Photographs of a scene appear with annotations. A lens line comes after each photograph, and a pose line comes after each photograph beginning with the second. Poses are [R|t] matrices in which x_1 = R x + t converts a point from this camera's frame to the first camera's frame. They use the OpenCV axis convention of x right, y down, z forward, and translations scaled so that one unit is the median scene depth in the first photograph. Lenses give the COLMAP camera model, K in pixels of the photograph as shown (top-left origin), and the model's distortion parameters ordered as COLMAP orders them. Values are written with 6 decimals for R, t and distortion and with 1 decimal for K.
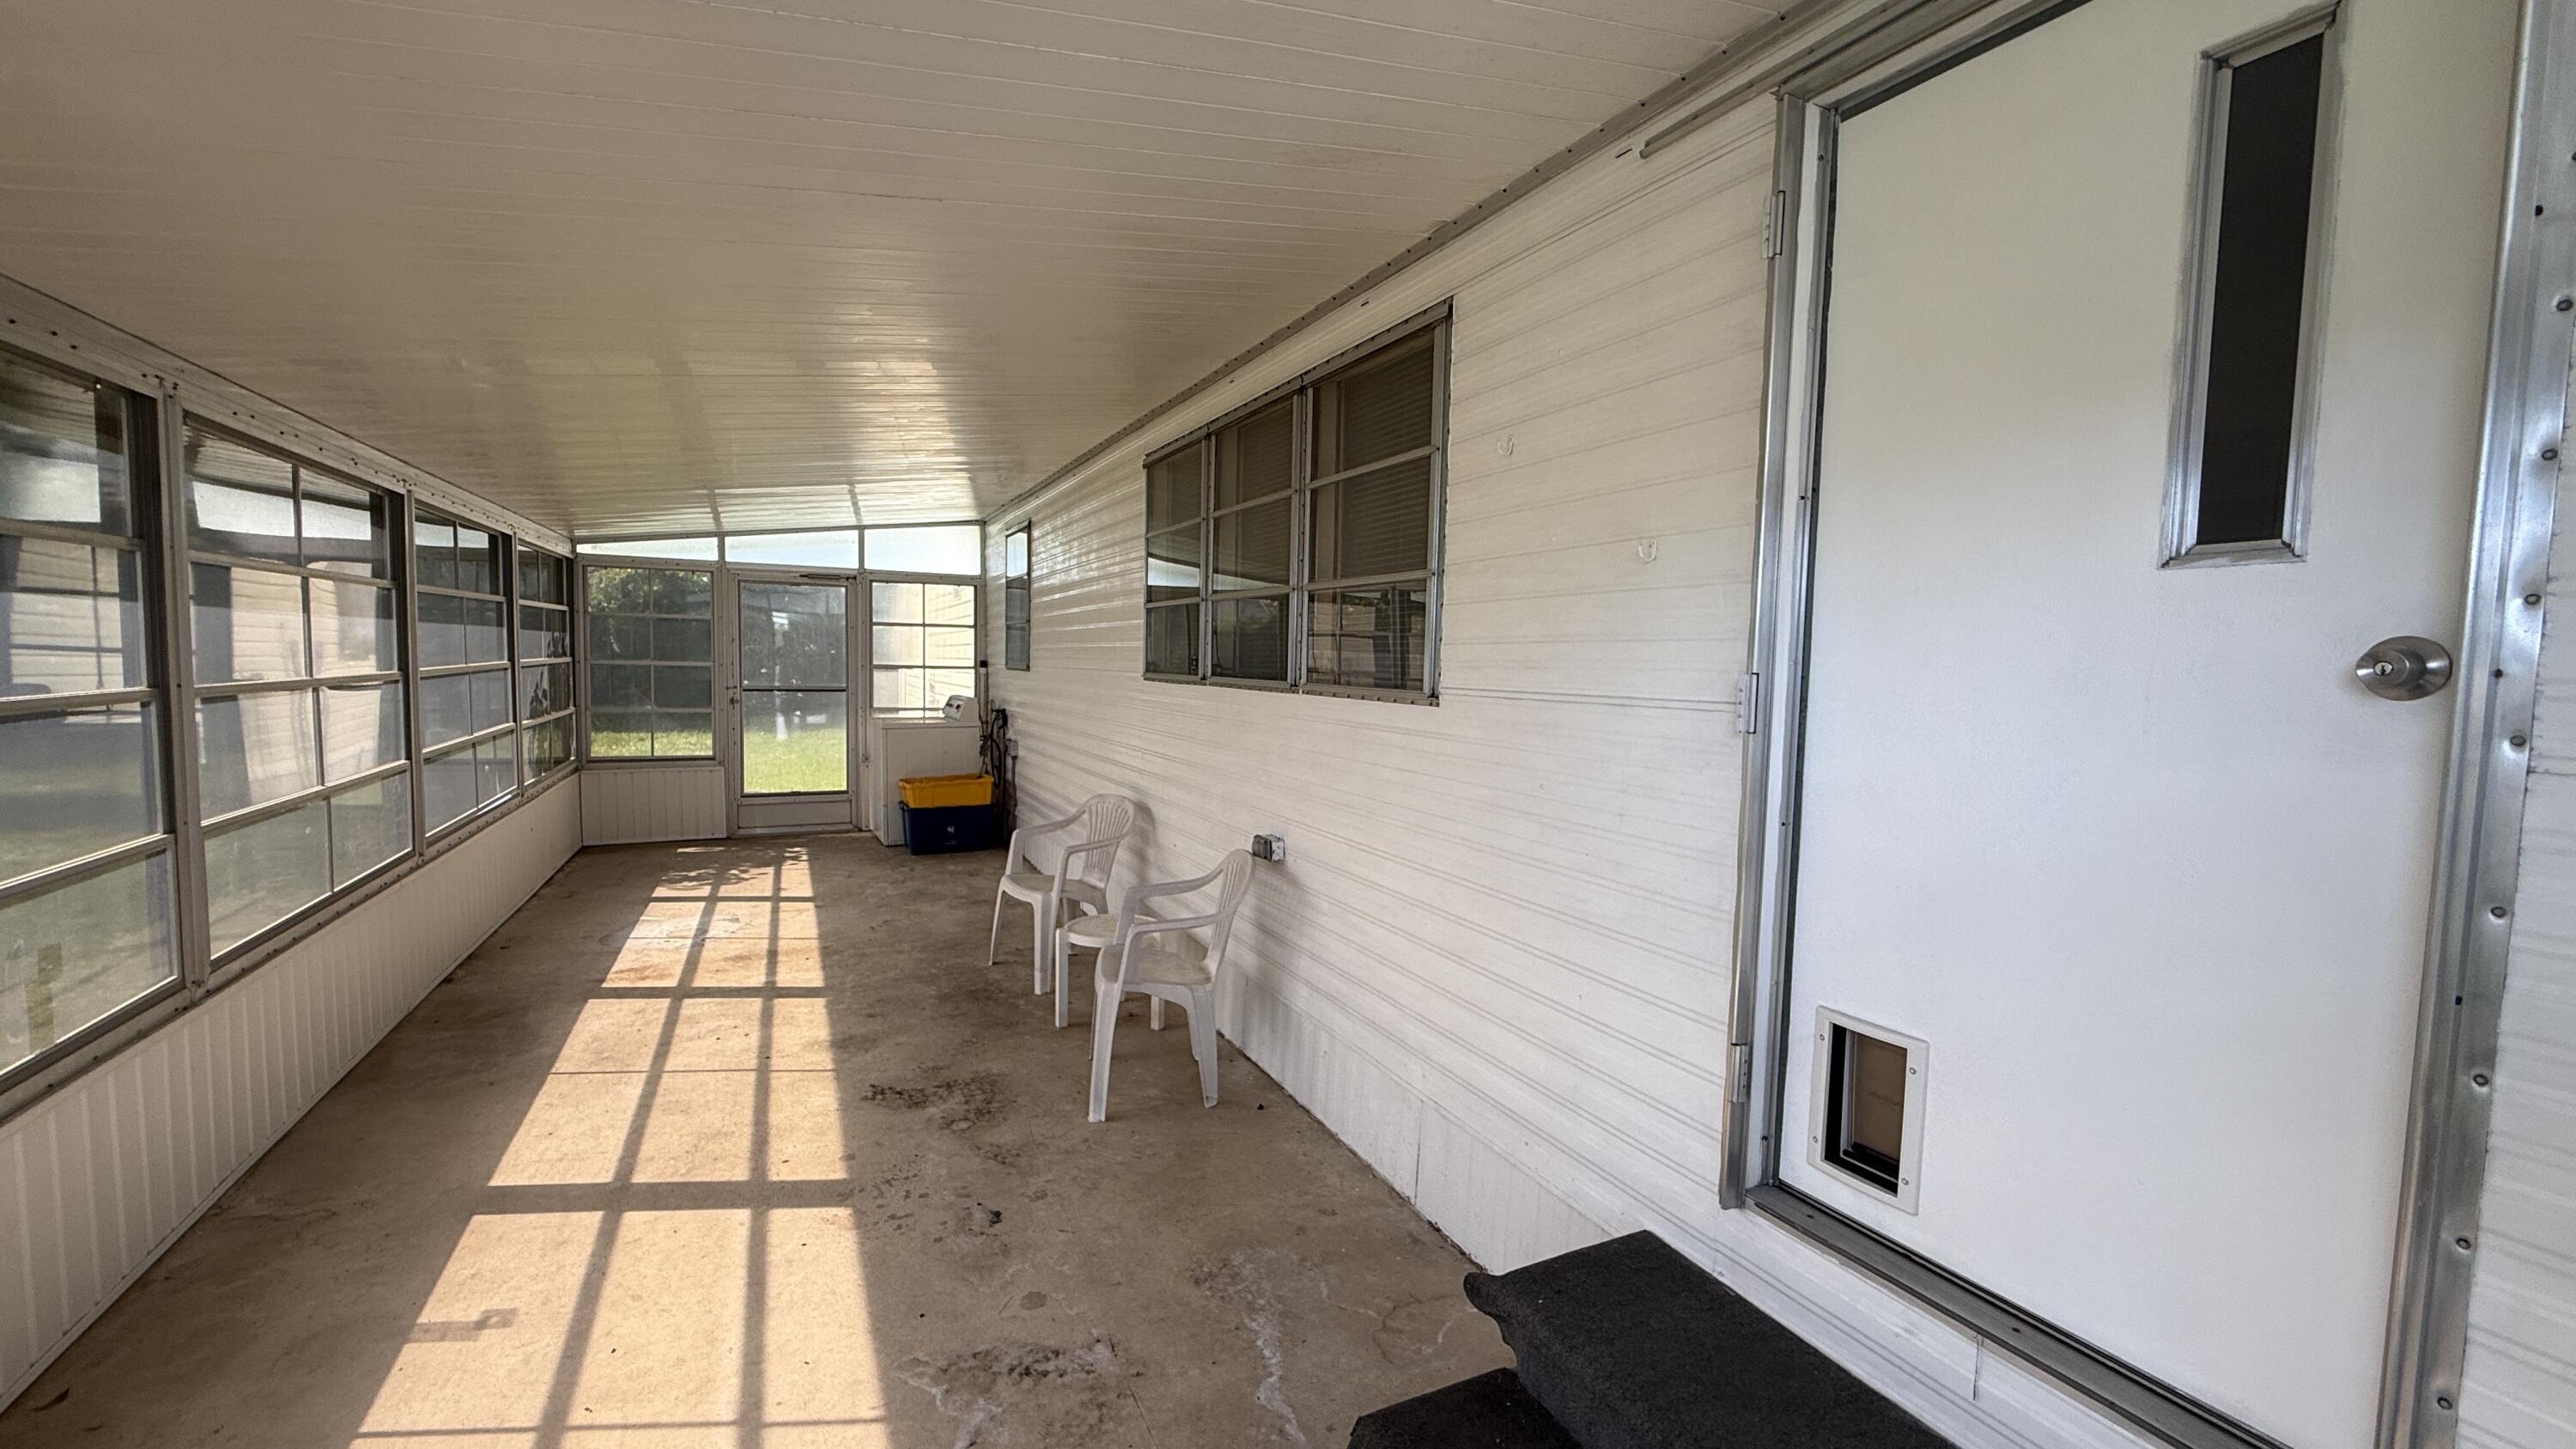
lens RADIAL K [[1058.6, 0, 1275.9], [0, 1058.6, 734.3], [0, 0, 1]] dist [-0.000010, -0.000084]
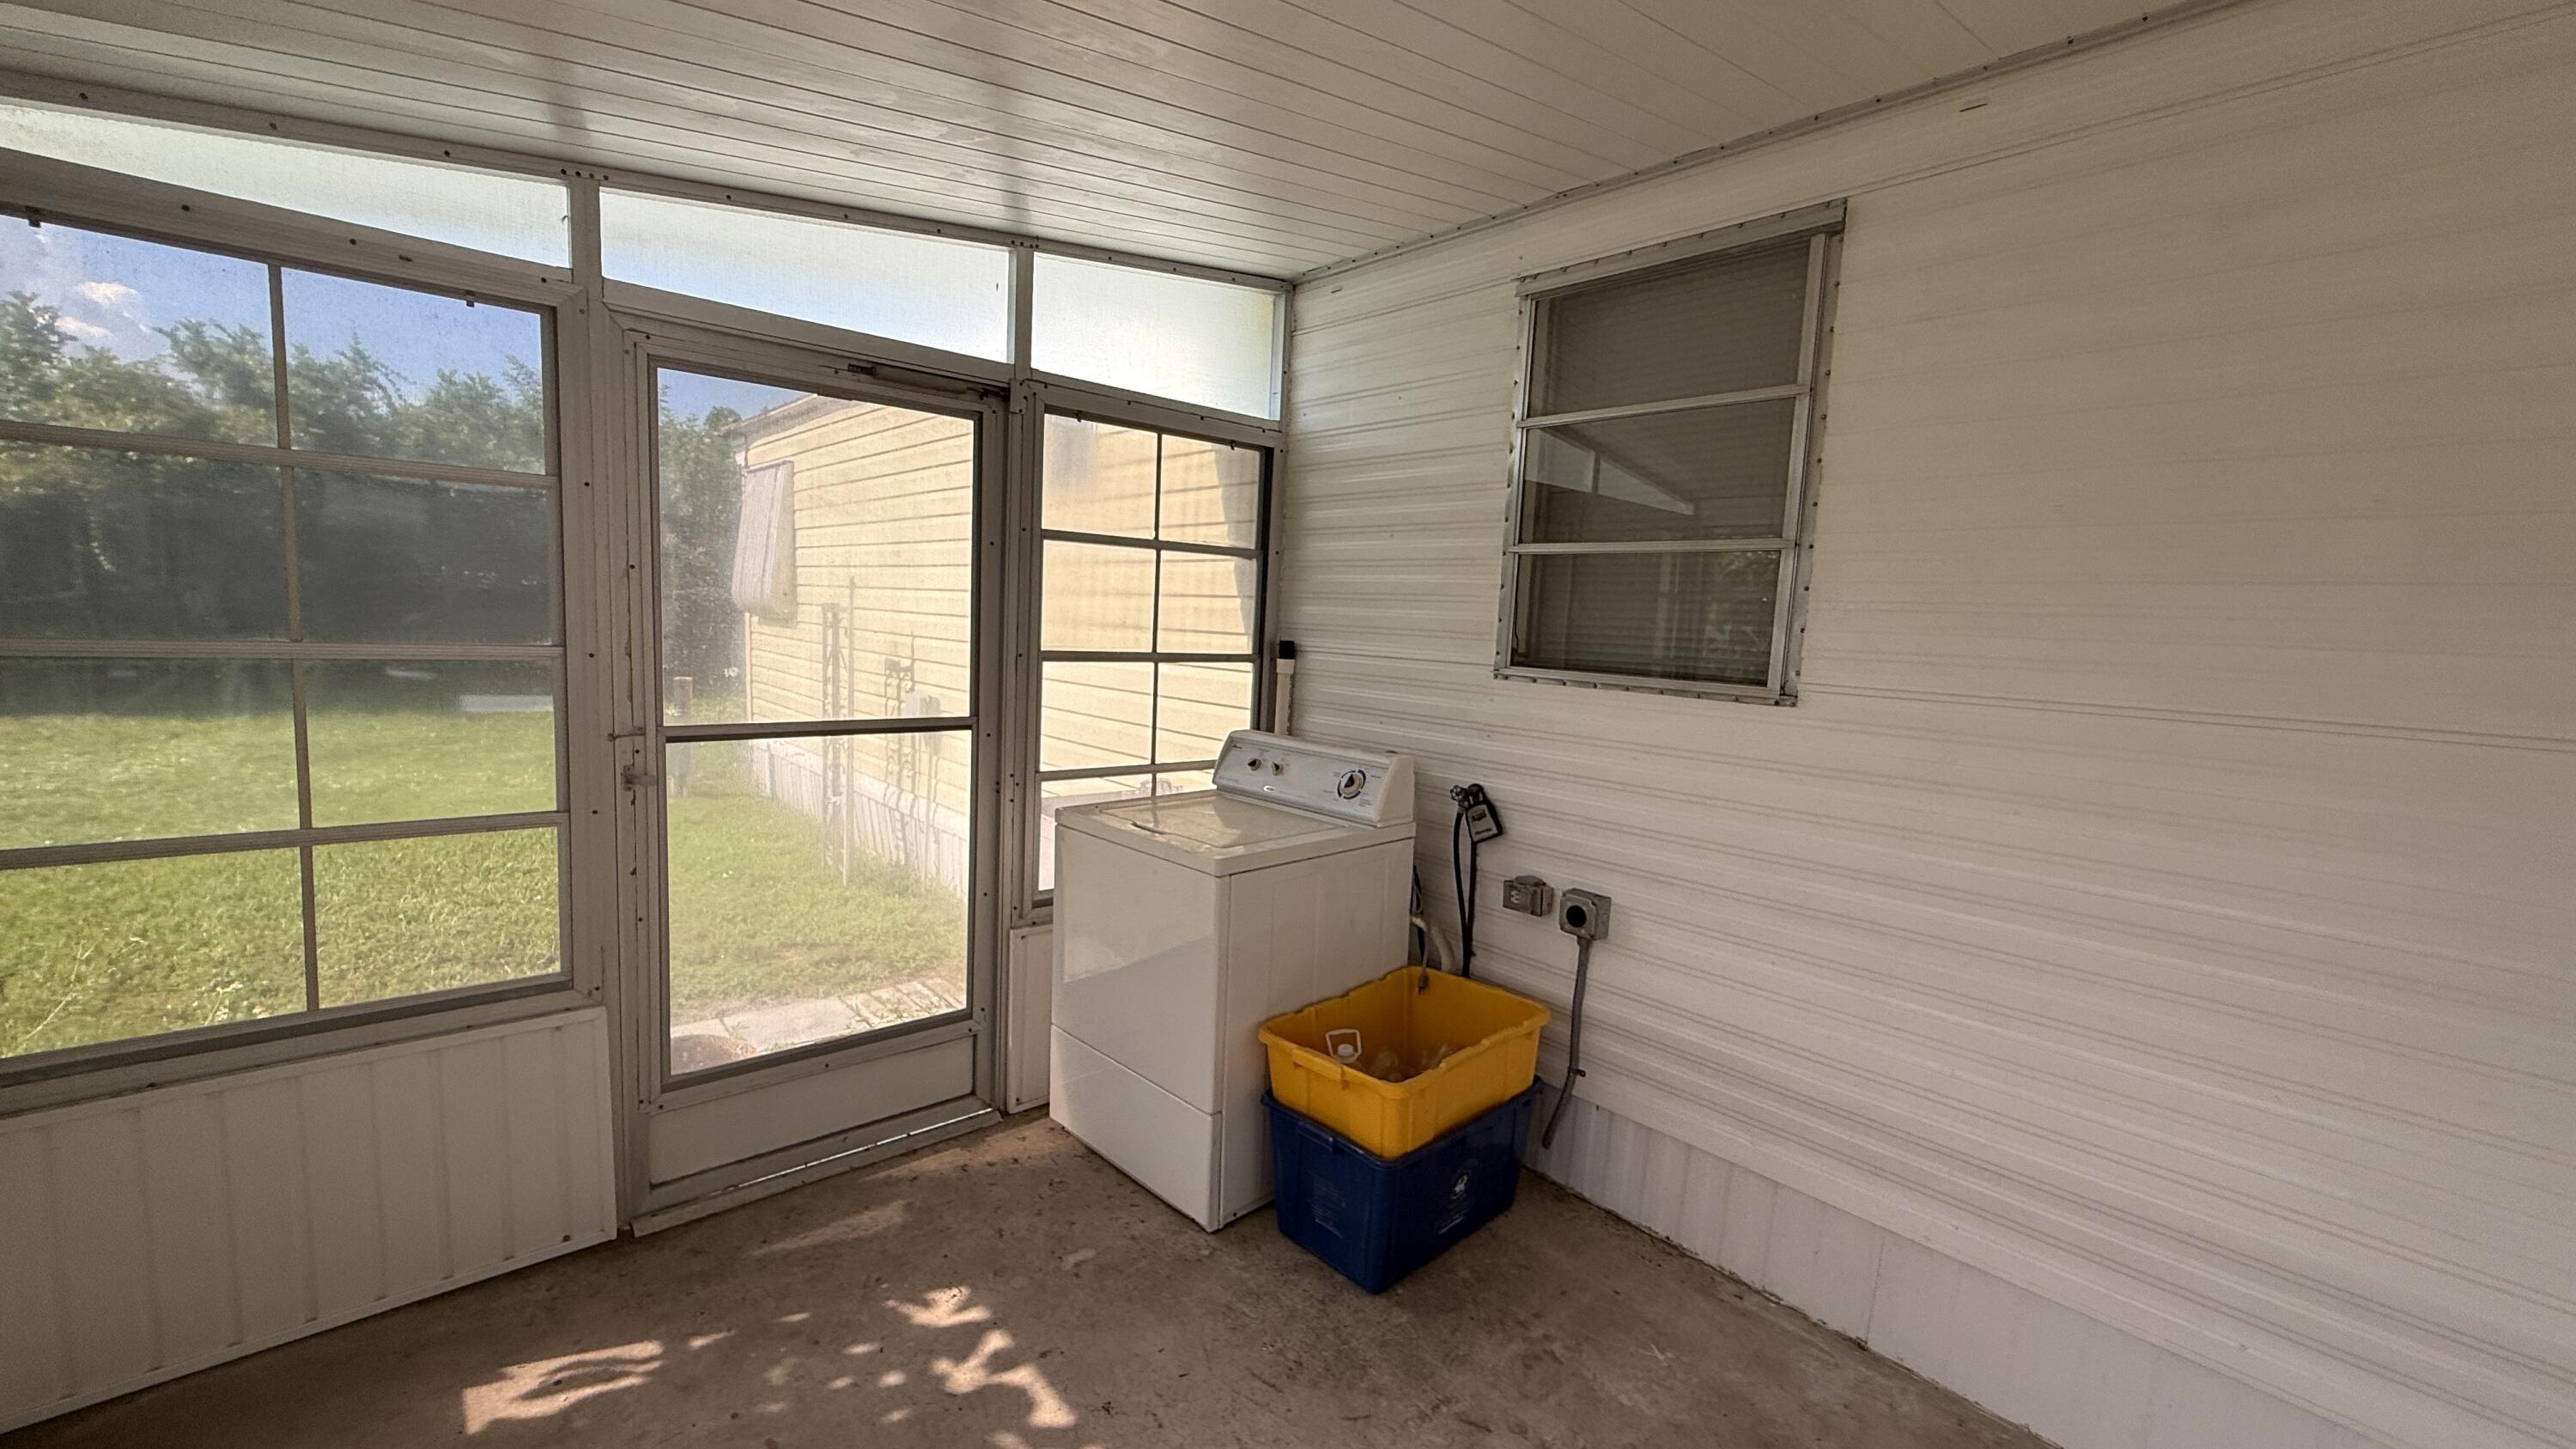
lens RADIAL K [[1058.6, 0, 1285.8], [0, 1058.6, 733.8], [0, 0, 1]] dist [-0.000010, -0.000084]
pose [[0.960629, -0.005769, 0.277775, -0.429115], [-0.008723, 0.998665, 0.050908, -0.061170], [-0.277698, -0.051326, 0.959296, 0.684941]]
